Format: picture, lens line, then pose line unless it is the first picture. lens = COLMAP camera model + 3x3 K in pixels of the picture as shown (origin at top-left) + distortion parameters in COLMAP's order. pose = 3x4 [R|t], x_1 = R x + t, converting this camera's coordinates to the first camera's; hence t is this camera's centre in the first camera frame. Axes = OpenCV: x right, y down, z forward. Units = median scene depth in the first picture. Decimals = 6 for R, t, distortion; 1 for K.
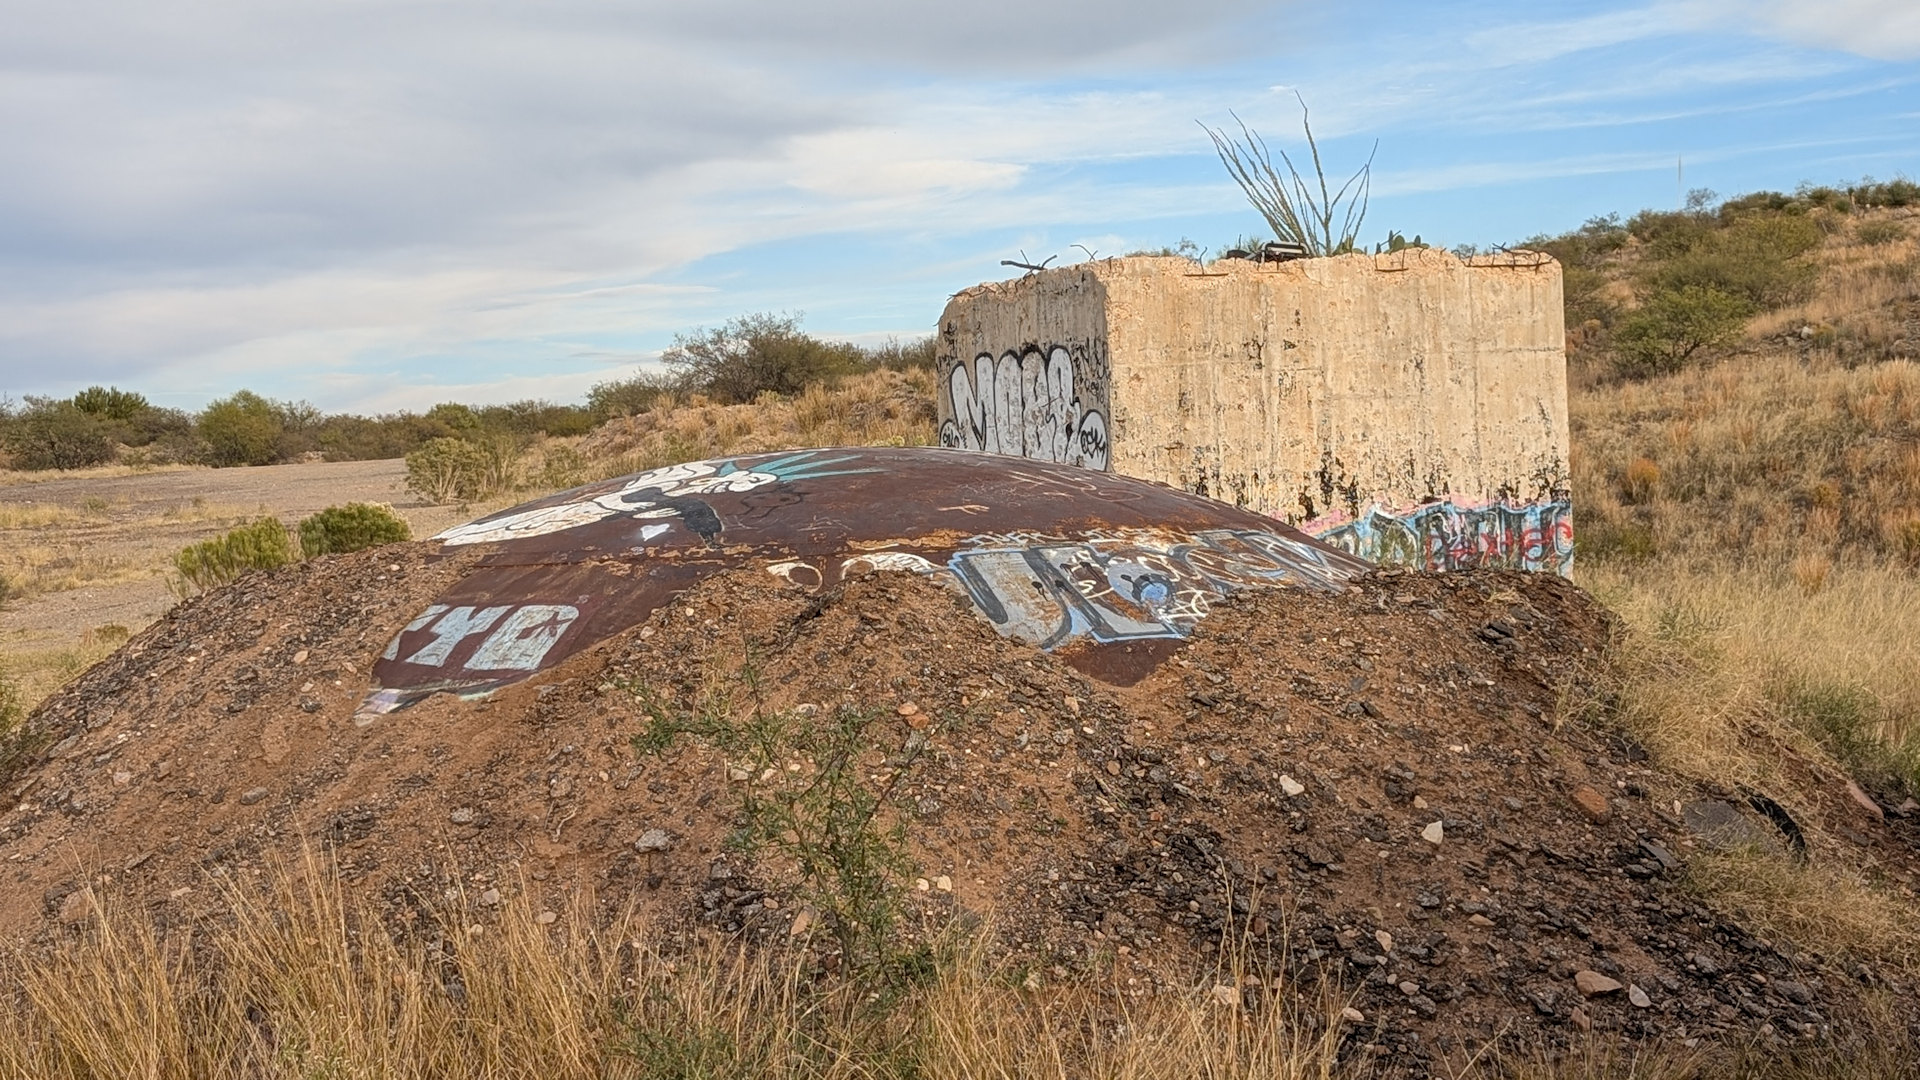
lens RADIAL K [[1360.5, 0, 960.0], [0, 1360.5, 540.0], [0, 0, 1]] dist [0.050097, -0.124098]
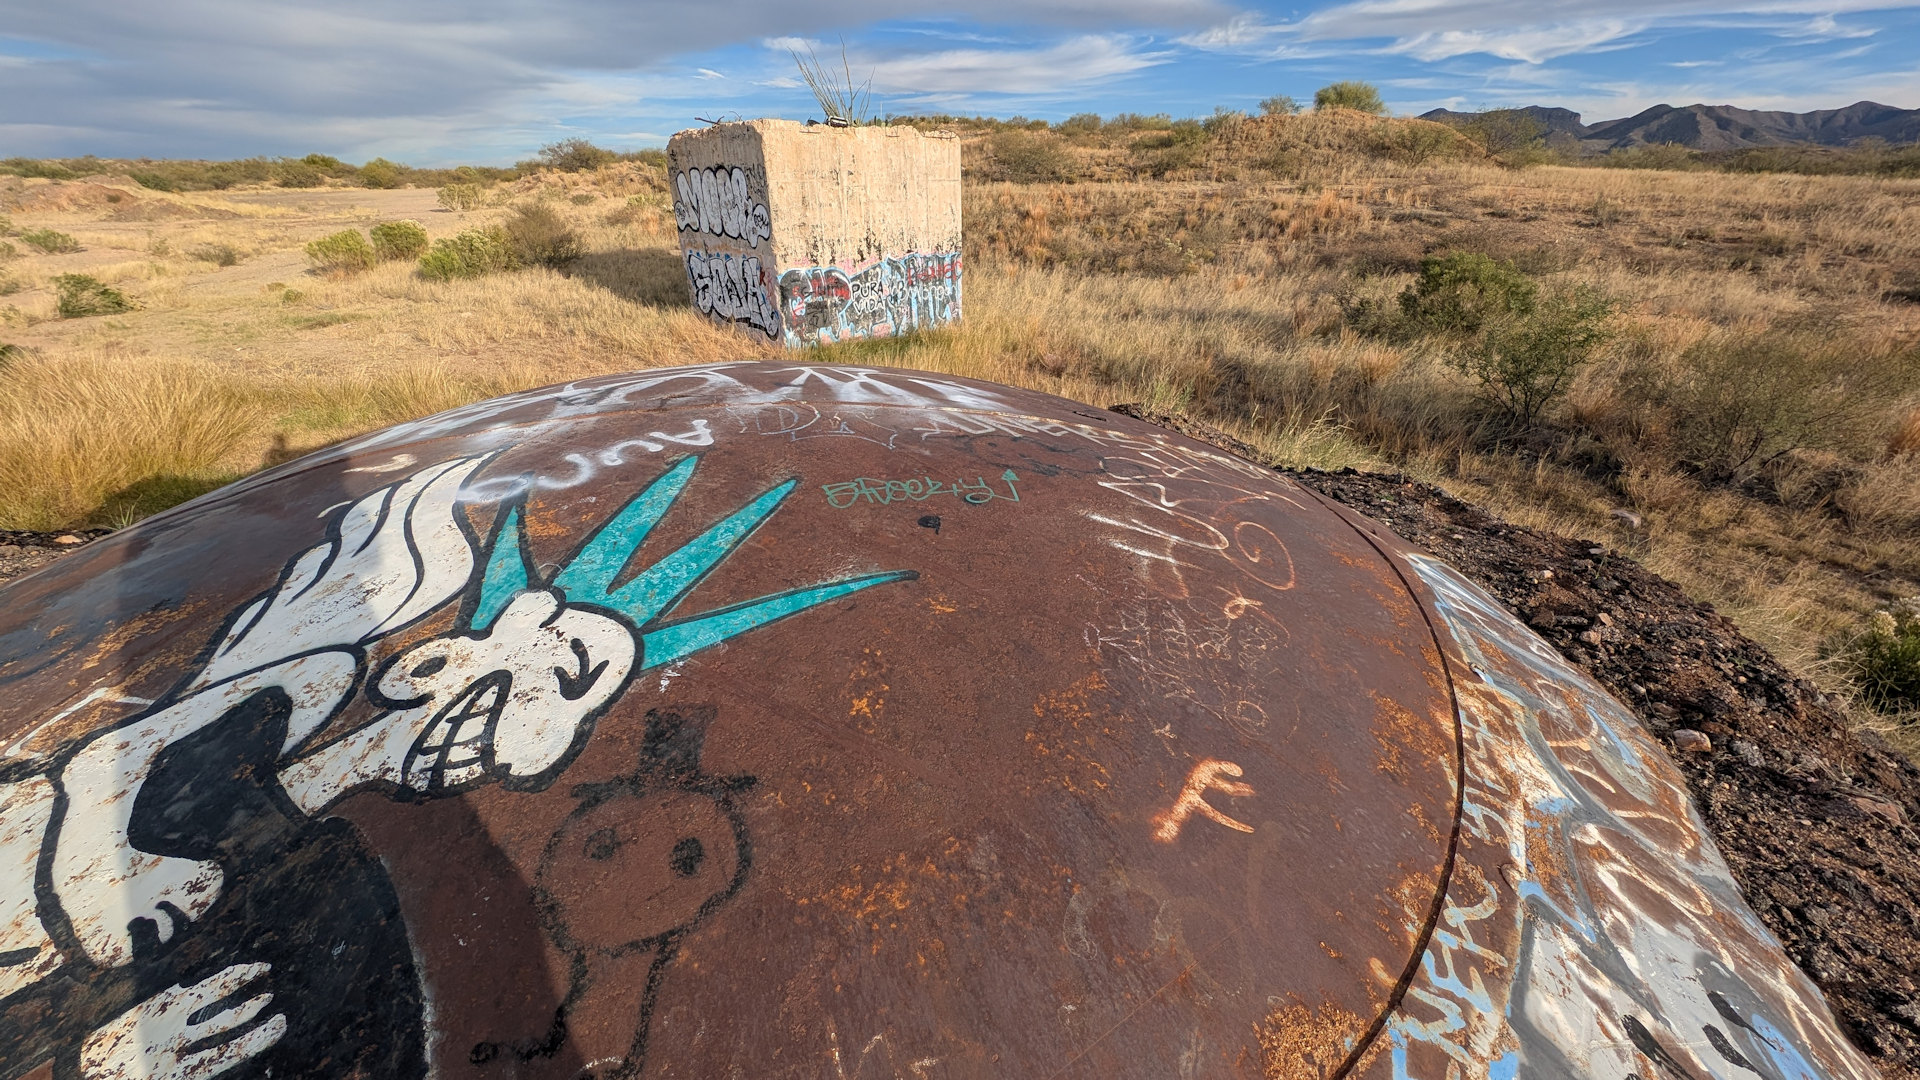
lens RADIAL K [[655.5, 0, 960.0], [0, 655.5, 540.0], [0, 0, 1]] dist [-0.024336, -0.000054]
pose [[0.941631, -0.115156, 0.316338, 0.019649], [-0.006767, 0.933011, 0.359784, 0.029113], [-0.336578, -0.340924, 0.877773, -0.164233]]
